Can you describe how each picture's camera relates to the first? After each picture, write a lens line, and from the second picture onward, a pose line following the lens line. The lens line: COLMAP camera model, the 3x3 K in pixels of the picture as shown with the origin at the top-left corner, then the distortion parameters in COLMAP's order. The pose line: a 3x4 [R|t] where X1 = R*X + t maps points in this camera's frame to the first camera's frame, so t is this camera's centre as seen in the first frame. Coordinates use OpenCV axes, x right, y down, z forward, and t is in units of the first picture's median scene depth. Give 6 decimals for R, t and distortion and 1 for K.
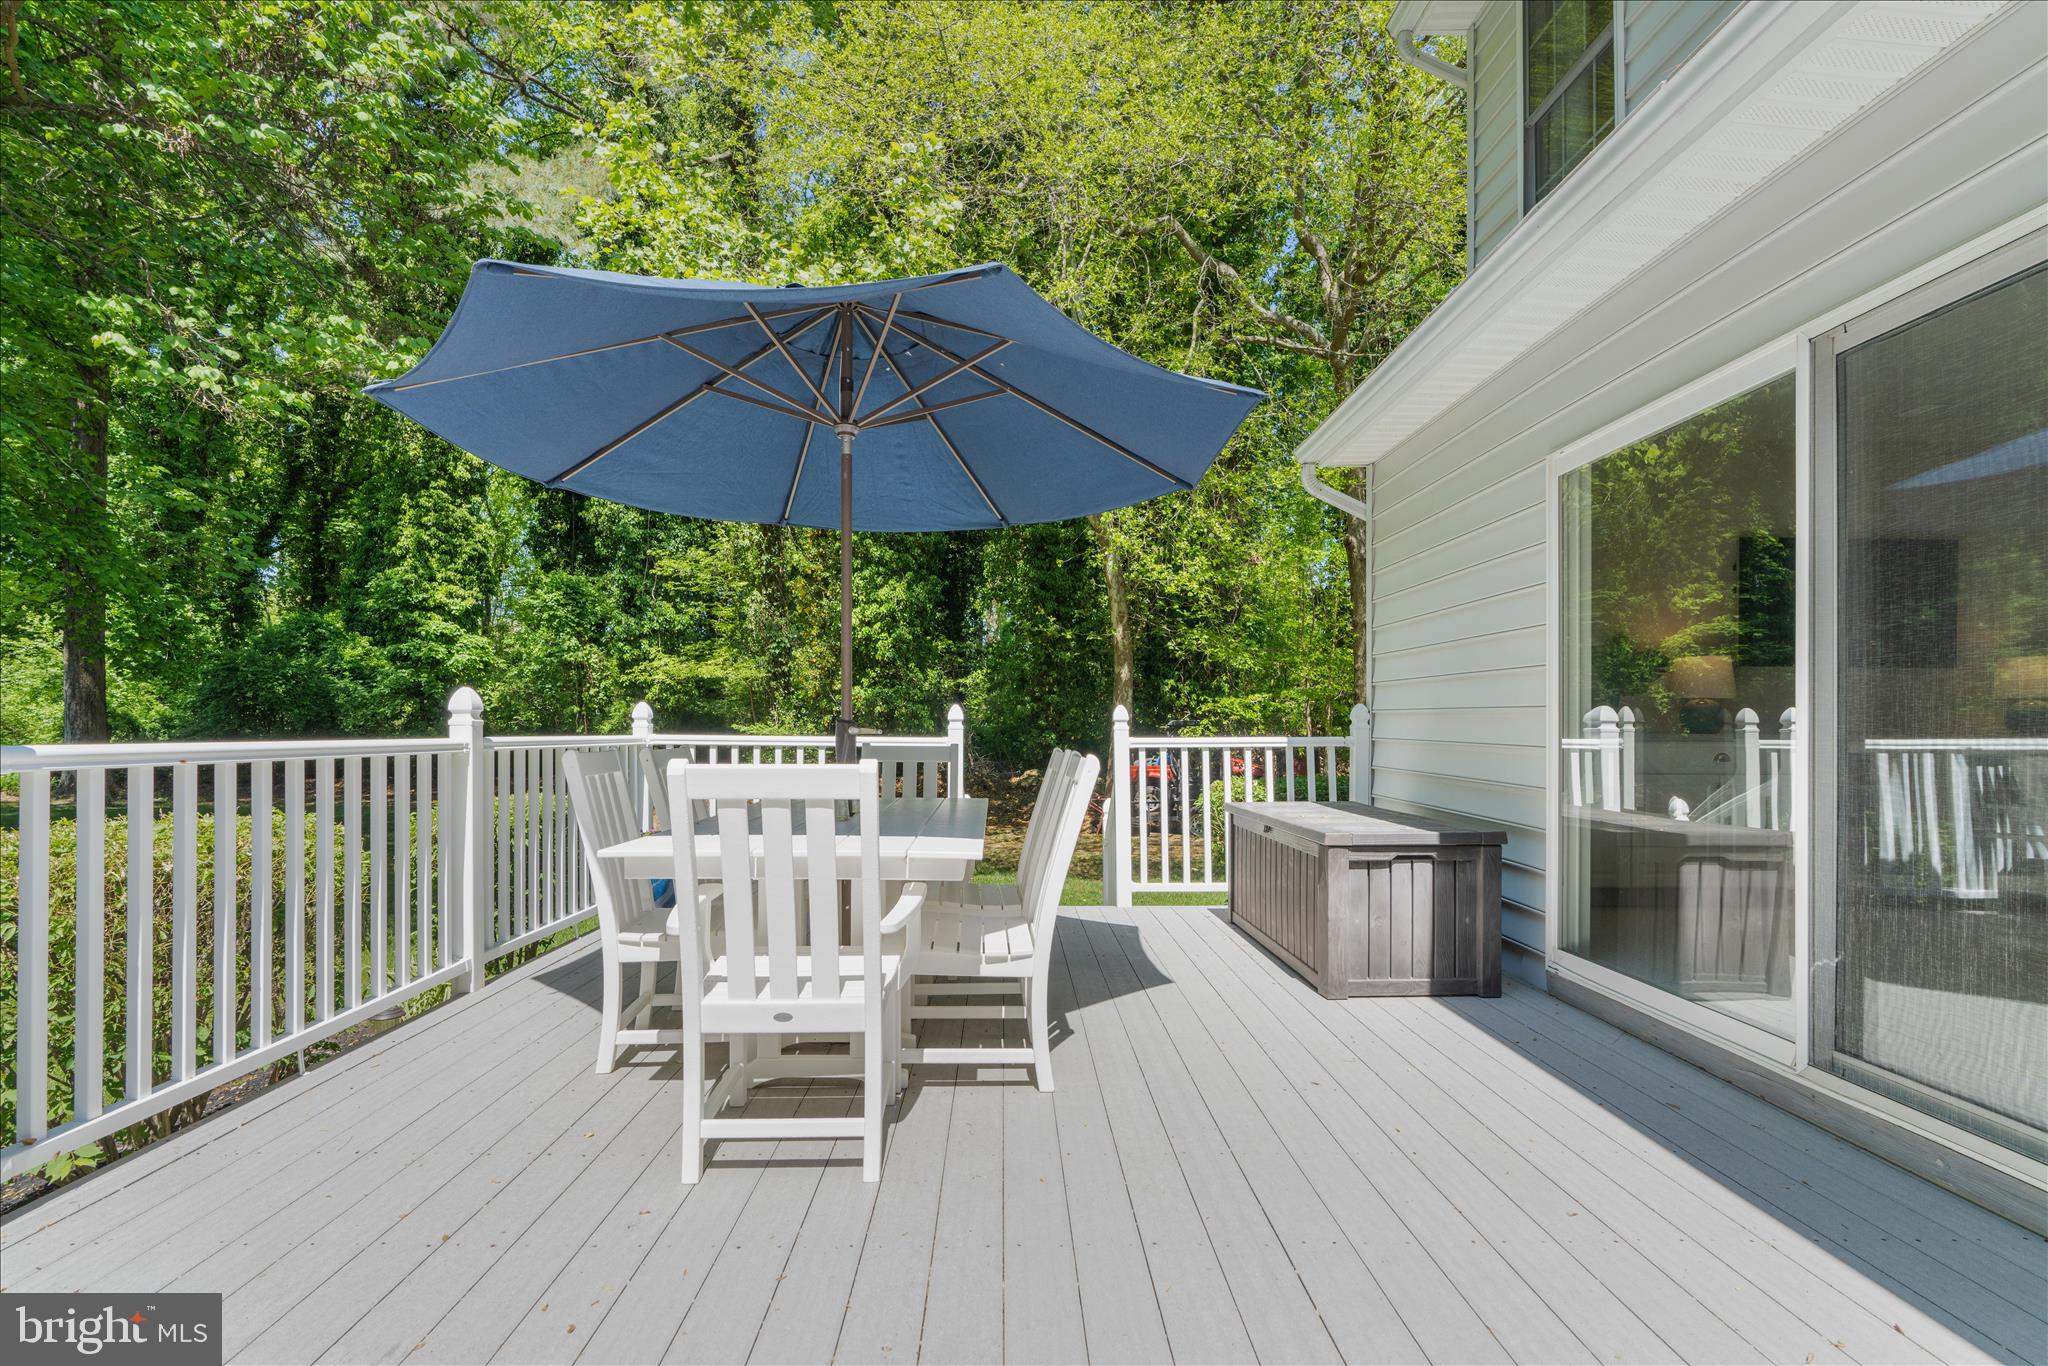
lens RADIAL K [[947.8, 0, 1026.8], [0, 947.8, 718.7], [0, 0, 1]] dist [-0.003146, 0.001055]
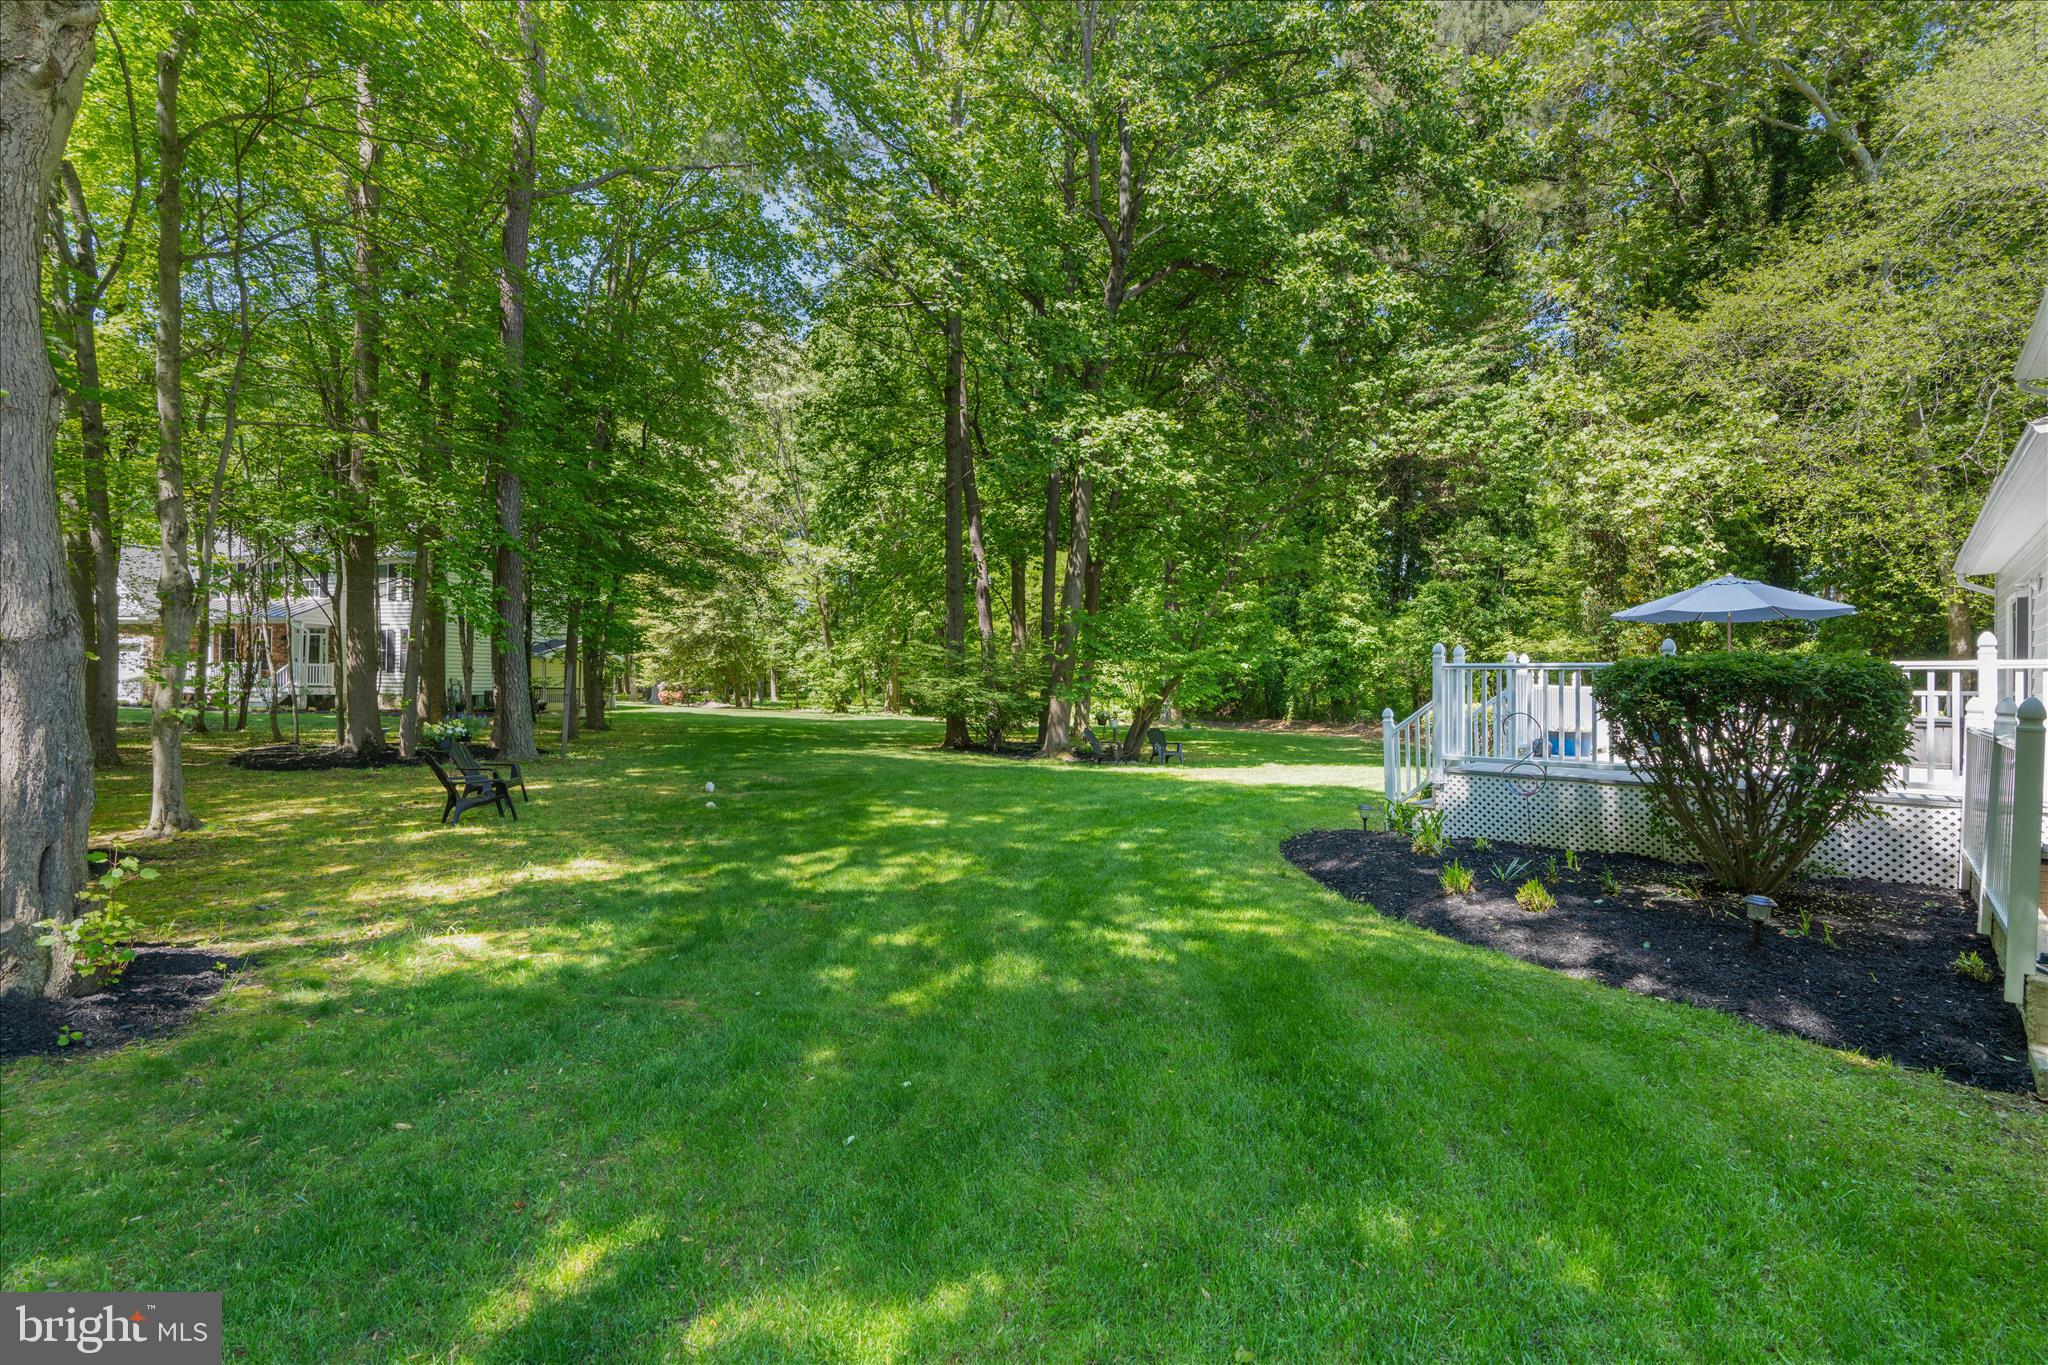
lens RADIAL K [[947.8, 0, 1012.1], [0, 947.8, 678.3], [0, 0, 1]] dist [-0.003146, 0.001055]
pose [[0.720757, 0.000853, -0.693187, 0.051846], [-0.004790, 0.999982, -0.003749, 0.002832], [0.693171, 0.006023, 0.720748, -0.518559]]
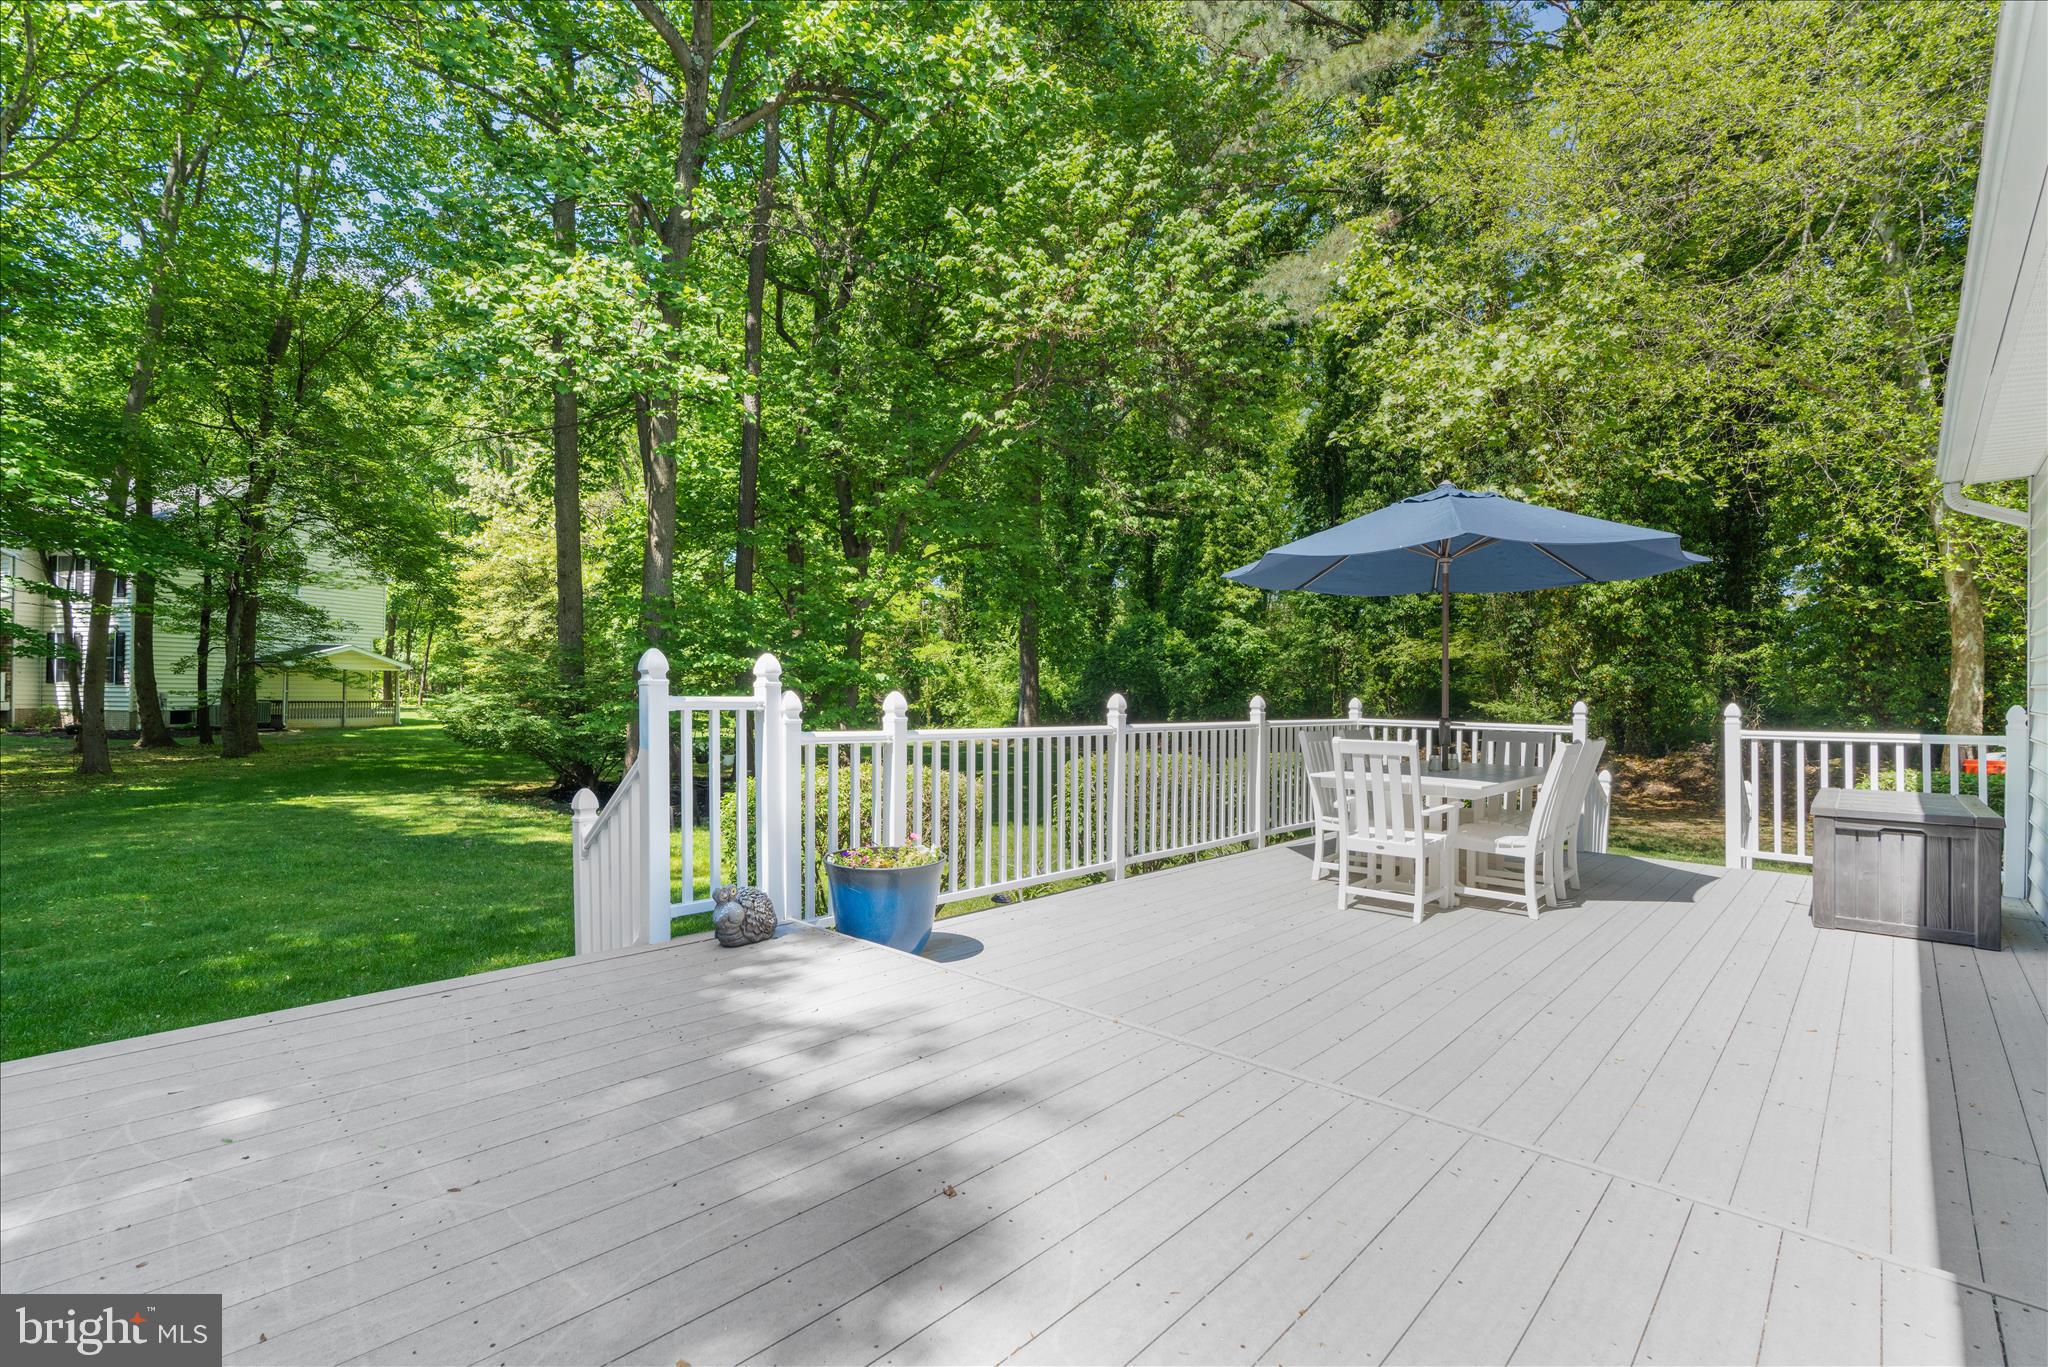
lens RADIAL K [[947.8, 0, 1013.8], [0, 947.8, 690.2], [0, 0, 1]] dist [-0.003146, 0.001055]
pose [[0.713445, 0.001592, -0.700710, 0.066595], [-0.001501, 0.999999, 0.000743, -0.007112], [0.700710, 0.000522, 0.713446, -0.118335]]
